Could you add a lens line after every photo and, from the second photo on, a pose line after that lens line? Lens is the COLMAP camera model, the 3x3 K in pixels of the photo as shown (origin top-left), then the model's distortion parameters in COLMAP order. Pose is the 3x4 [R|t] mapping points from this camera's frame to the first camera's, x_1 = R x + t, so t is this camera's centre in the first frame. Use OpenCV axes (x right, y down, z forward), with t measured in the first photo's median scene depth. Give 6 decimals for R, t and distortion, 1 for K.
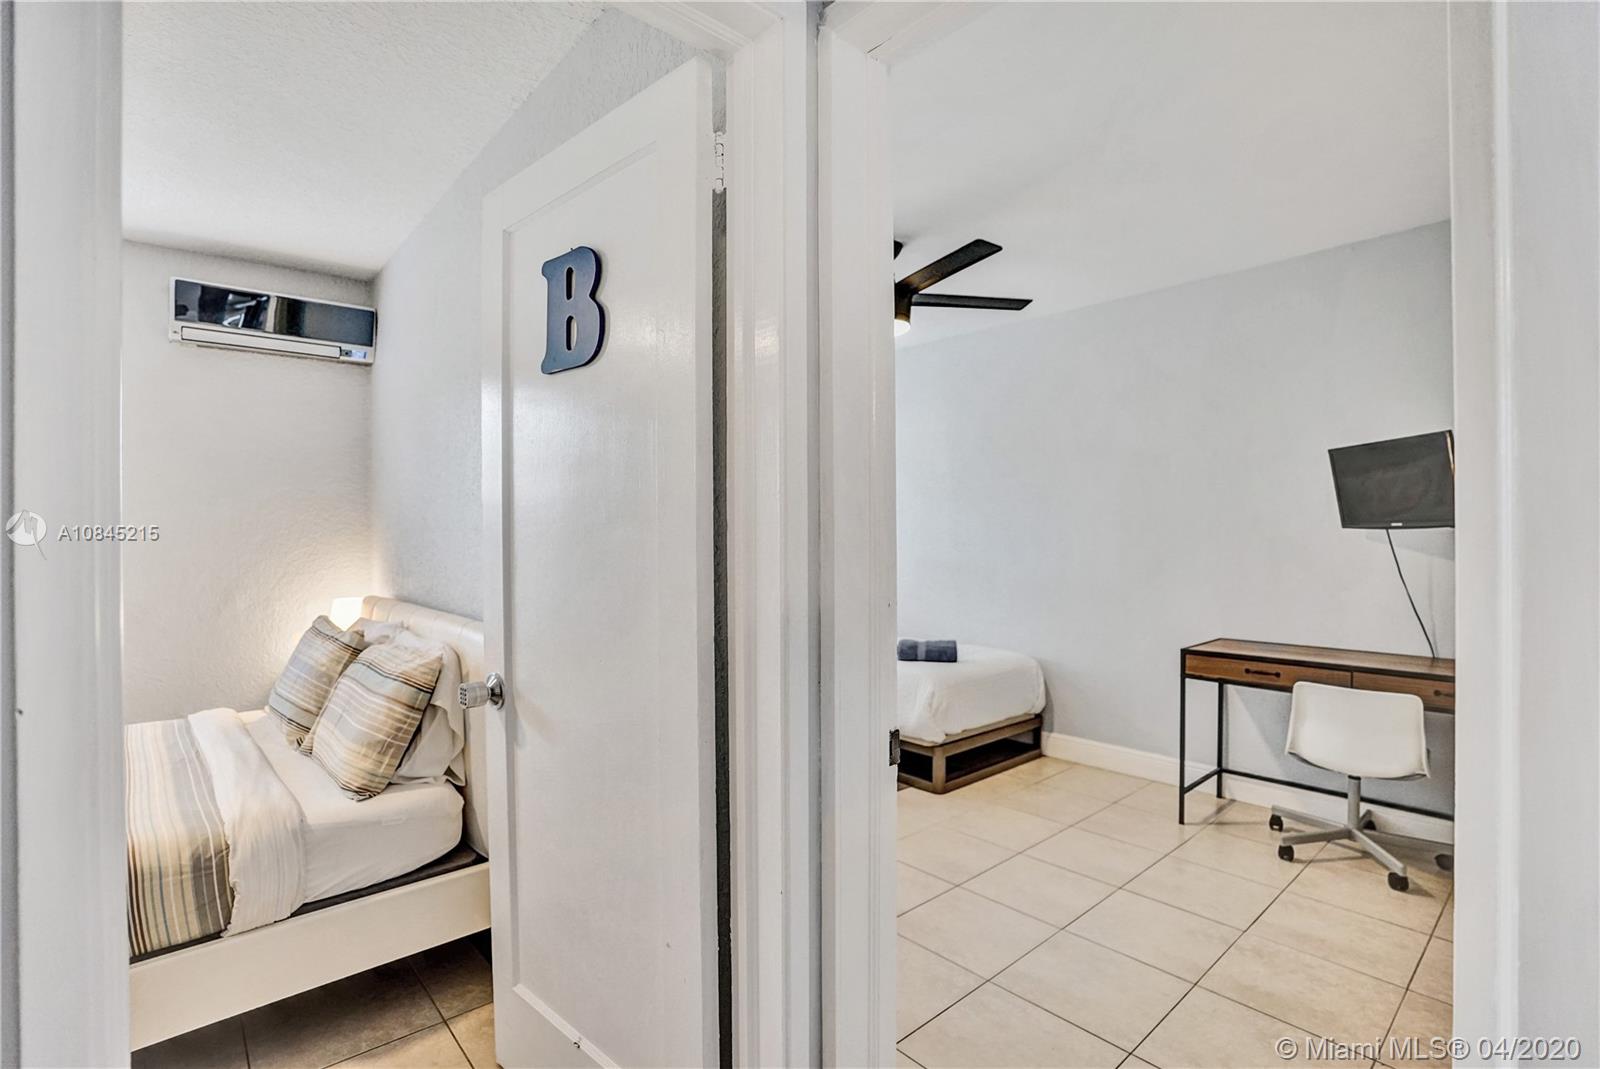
lens RADIAL K [[732.6, 0, 794.9], [0, 732.6, 532.8], [0, 0, 1]] dist [-0.039879, 0.020684]
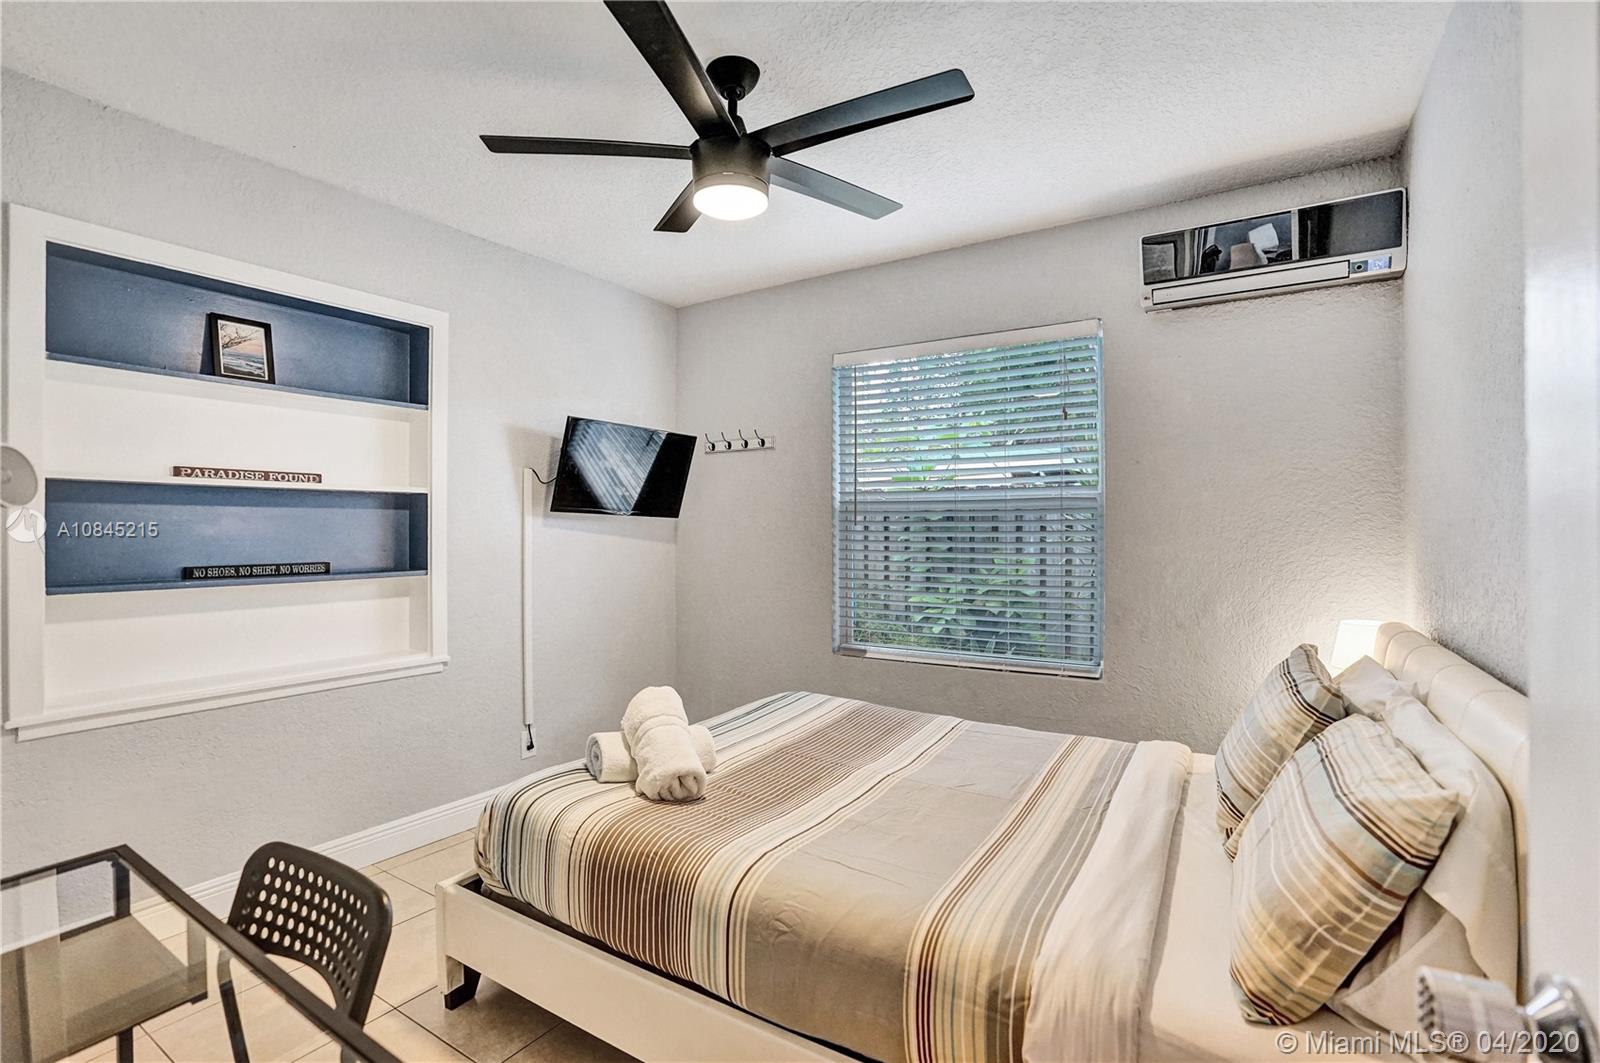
lens RADIAL K [[732.6, 0, 794.9], [0, 732.6, 529.8], [0, 0, 1]] dist [-0.039879, 0.020684]
pose [[0.268962, 0.013790, -0.963052, -0.163188], [-0.009571, 0.999886, 0.011644, -0.002890], [0.963103, 0.006086, 0.269064, 0.476976]]
